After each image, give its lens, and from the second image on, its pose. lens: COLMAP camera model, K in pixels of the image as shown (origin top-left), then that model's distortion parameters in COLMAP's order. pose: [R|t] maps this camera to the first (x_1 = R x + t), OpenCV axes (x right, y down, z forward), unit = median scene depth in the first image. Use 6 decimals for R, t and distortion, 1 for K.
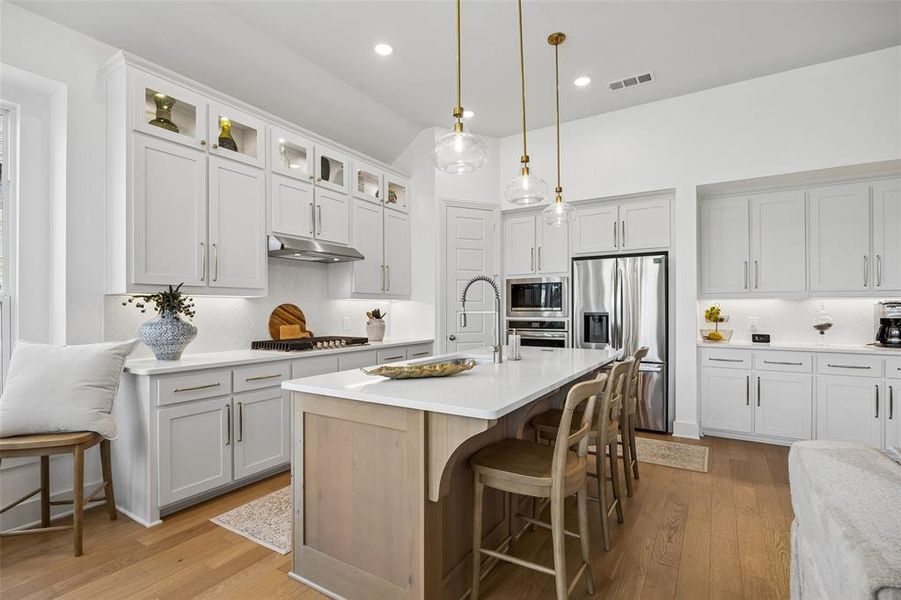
lens RADIAL K [[423.2, 0, 452.6], [0, 423.2, 307.1], [0, 0, 1]] dist [-0.005509, 0.000123]
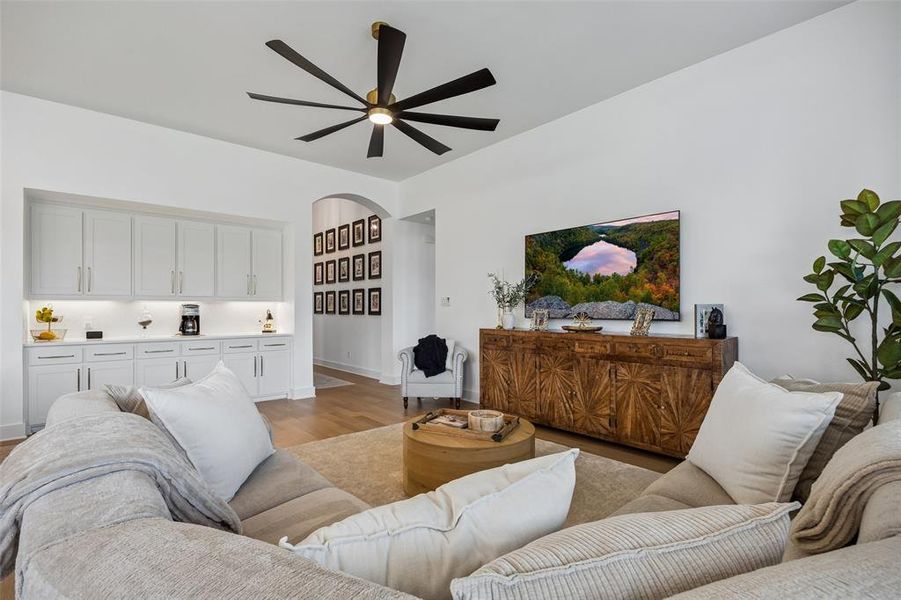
lens RADIAL K [[423.2, 0, 453.5], [0, 423.2, 306.3], [0, 0, 1]] dist [-0.005509, 0.000123]
pose [[0.291245, 0.003435, 0.956642, -0.087131], [-0.003856, 0.999990, -0.002417, -0.005132], [-0.956641, -0.002984, 0.291255, -0.284378]]
